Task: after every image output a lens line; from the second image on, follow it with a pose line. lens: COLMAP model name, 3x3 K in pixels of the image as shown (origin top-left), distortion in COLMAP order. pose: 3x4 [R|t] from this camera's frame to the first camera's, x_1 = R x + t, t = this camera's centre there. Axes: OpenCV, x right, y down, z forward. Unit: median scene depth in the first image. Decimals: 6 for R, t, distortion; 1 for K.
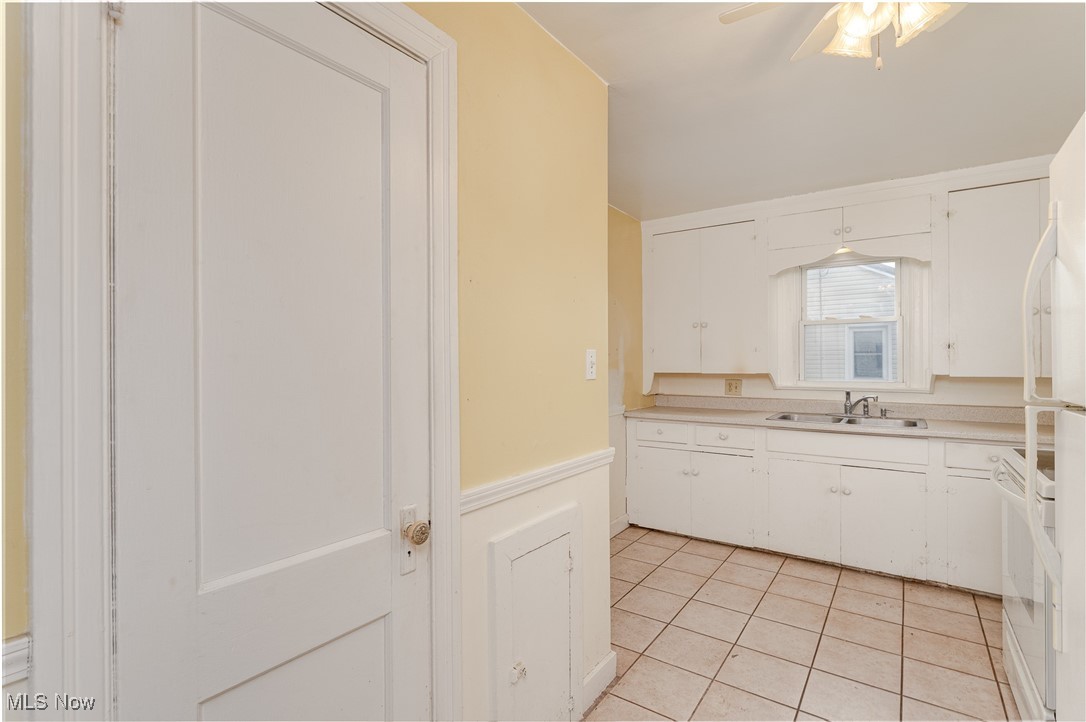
lens RADIAL K [[517.7, 0, 545.6], [0, 517.7, 364.0], [0, 0, 1]] dist [-0.006037, -0.000427]
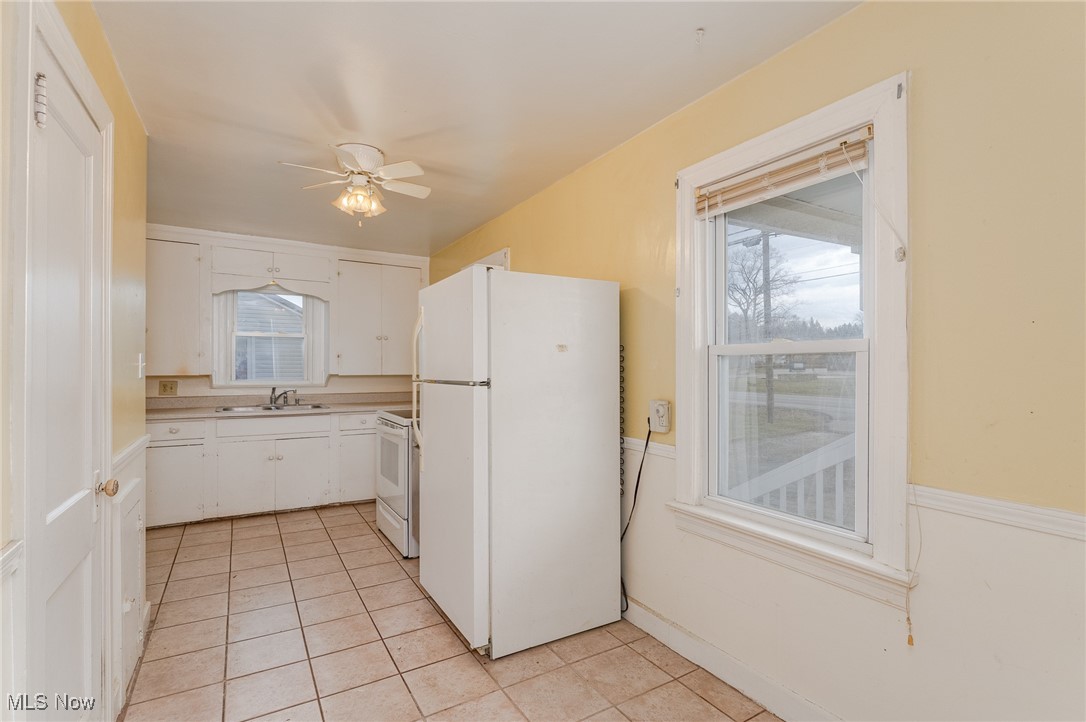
lens RADIAL K [[517.7, 0, 543.9], [0, 517.7, 364.4], [0, 0, 1]] dist [-0.006037, -0.000427]
pose [[0.415481, 0.010639, 0.909540, -0.383237], [-0.004050, 0.999943, -0.009846, 0.003507], [-0.909593, 0.000407, 0.415500, -0.229374]]
